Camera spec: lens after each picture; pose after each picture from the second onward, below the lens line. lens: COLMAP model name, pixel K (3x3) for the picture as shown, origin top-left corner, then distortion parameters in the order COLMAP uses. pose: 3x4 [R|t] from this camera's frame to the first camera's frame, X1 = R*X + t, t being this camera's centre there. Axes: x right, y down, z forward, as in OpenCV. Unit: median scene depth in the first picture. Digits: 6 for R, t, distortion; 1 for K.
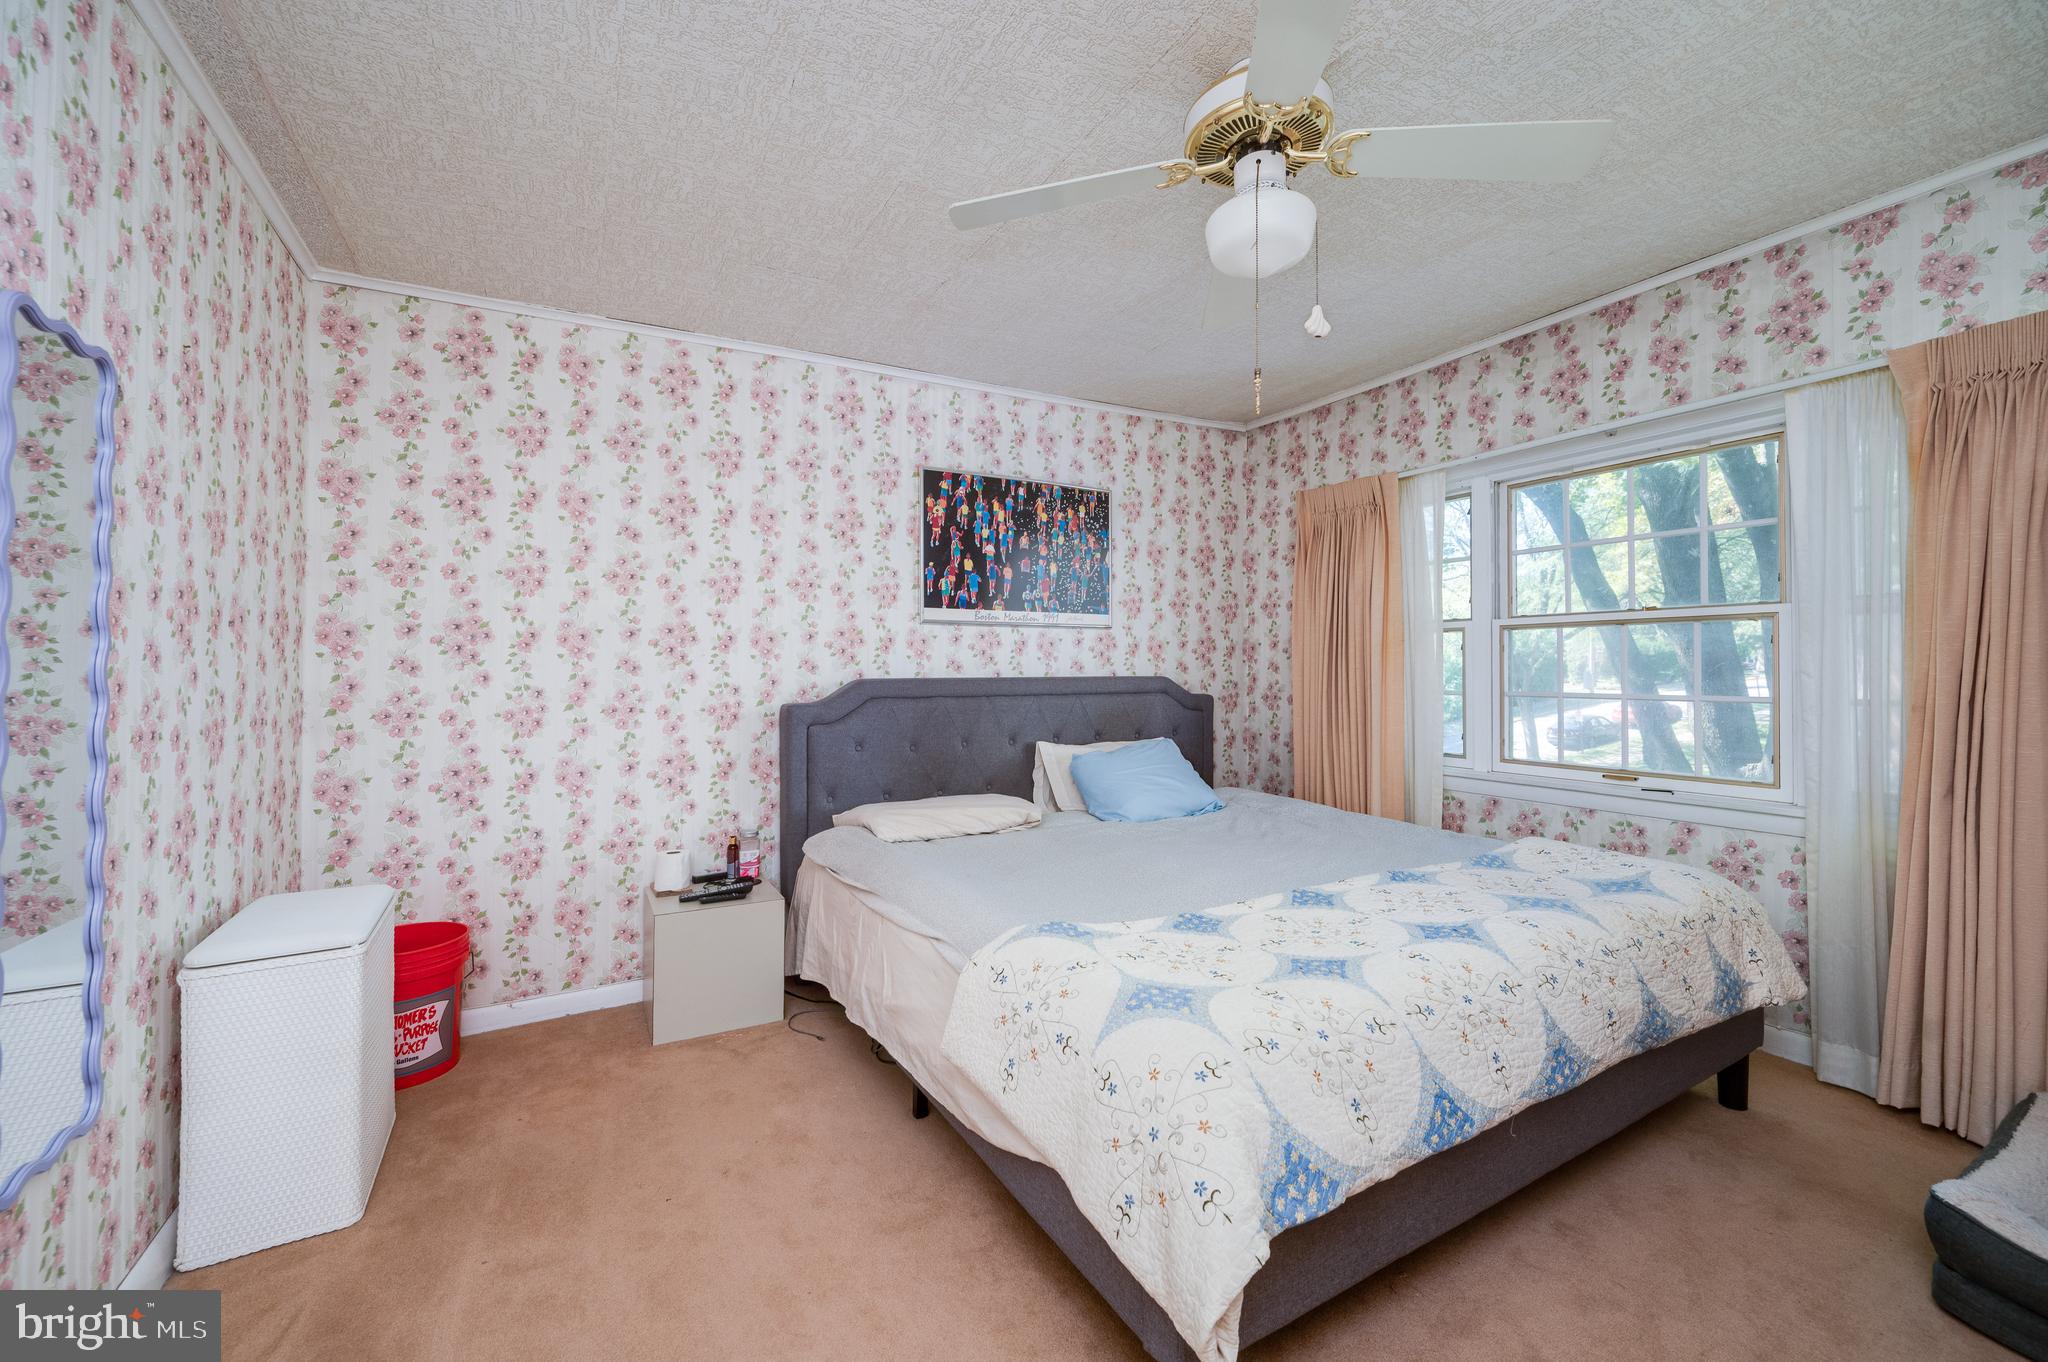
lens RADIAL K [[825.3, 0, 1022.4], [0, 825.3, 653.5], [0, 0, 1]] dist [-0.001132, -0.000306]
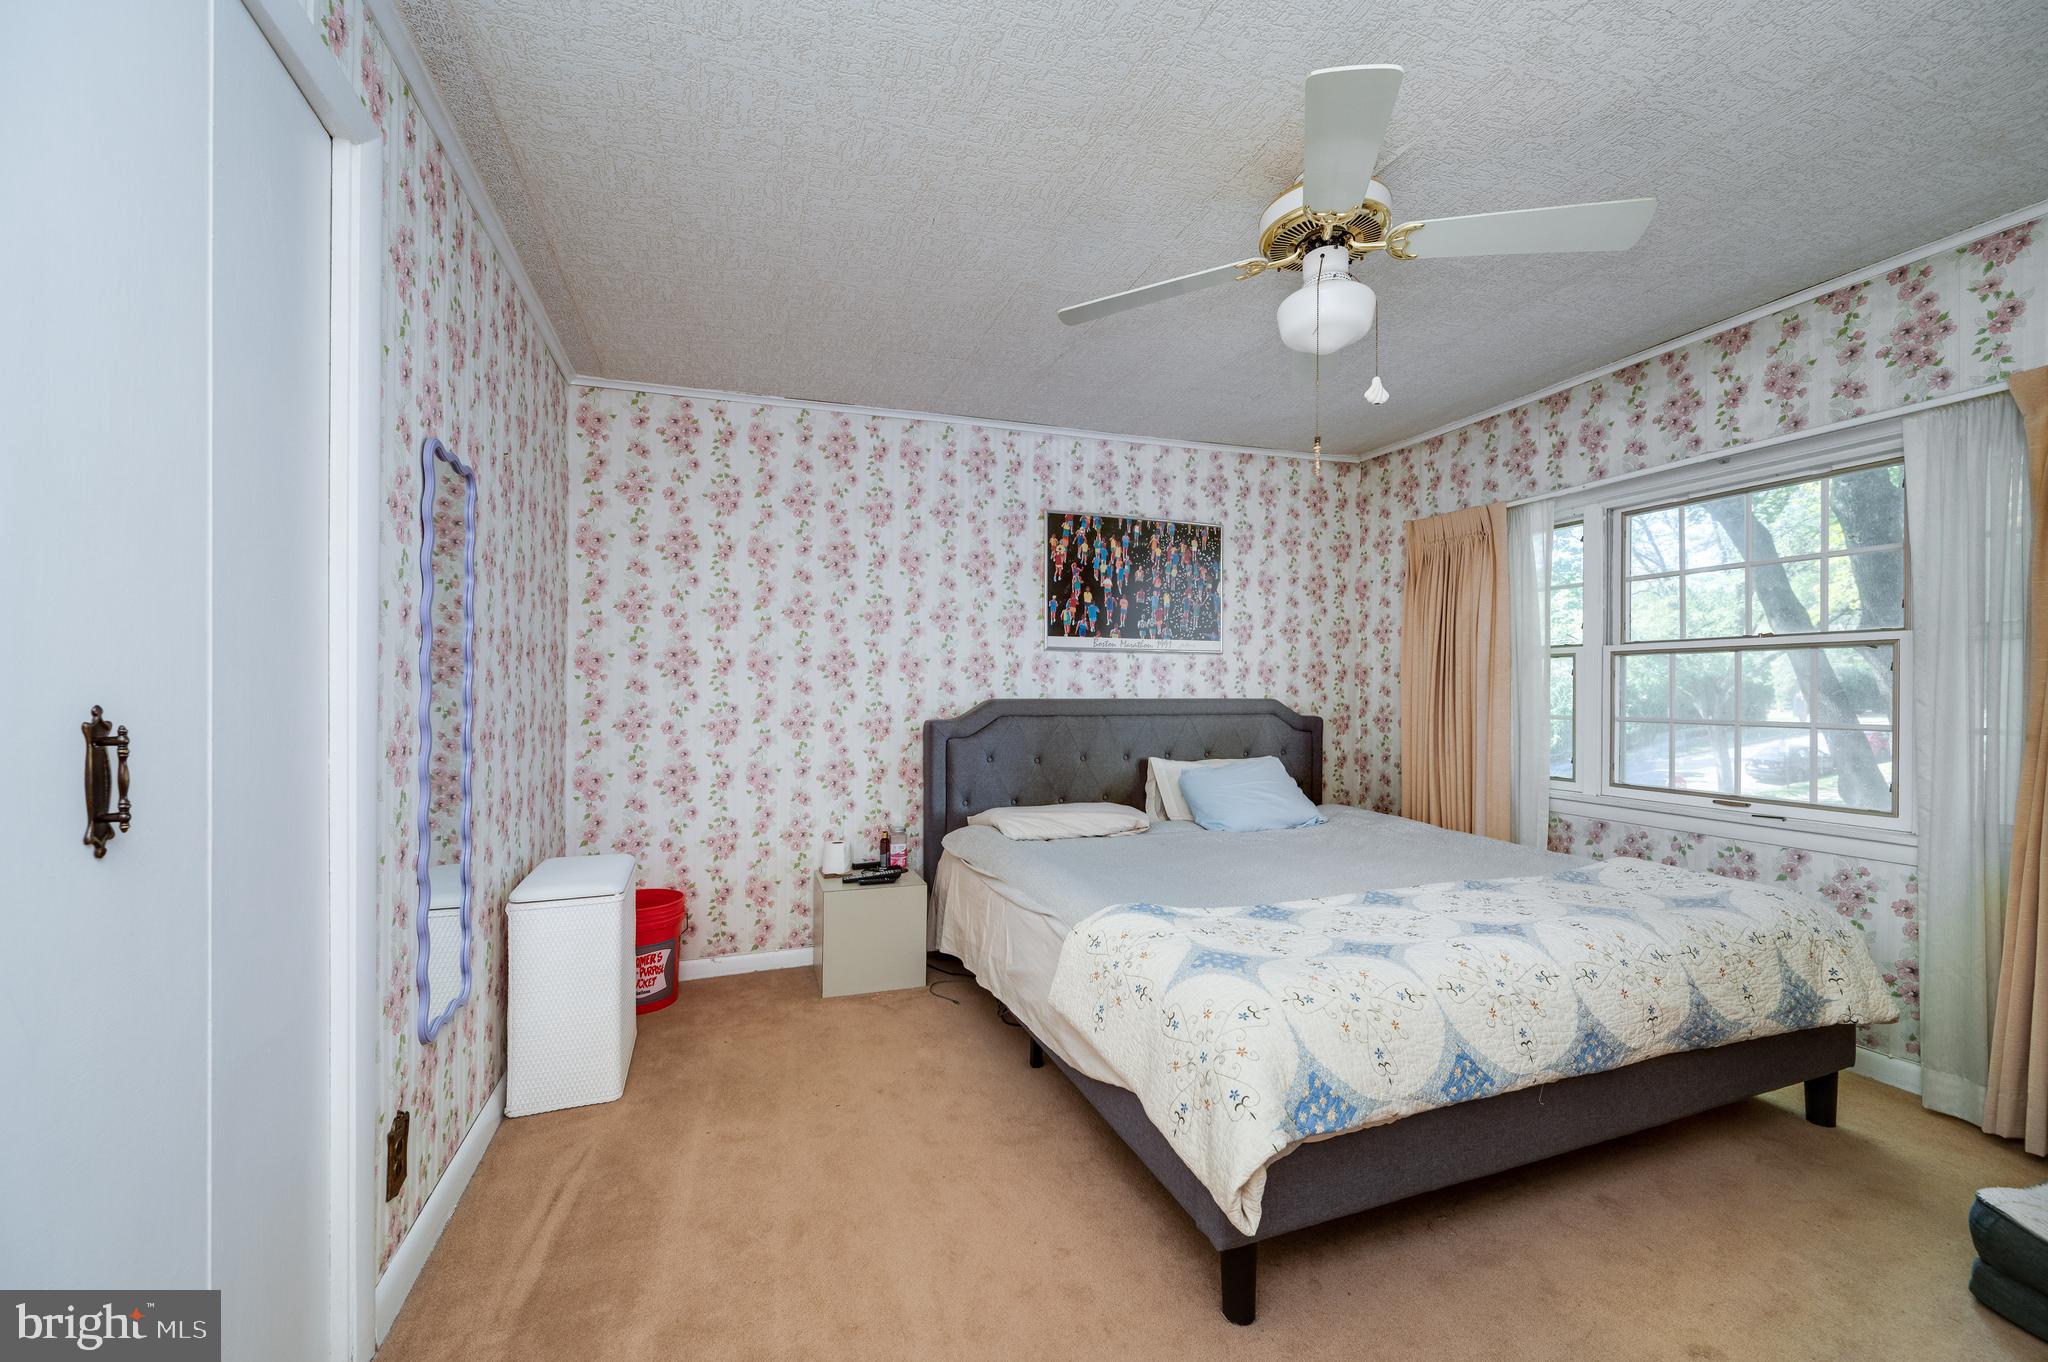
lens RADIAL K [[815.2, 0, 1024.0], [0, 815.2, 681.0], [0, 0, 1]] dist [-0.000956, -0.000254]
pose [[0.986460, 0.004332, -0.163945, 0.030478], [-0.003000, 0.999960, 0.008373, -0.003604], [0.163975, -0.007768, 0.986434, -0.098290]]
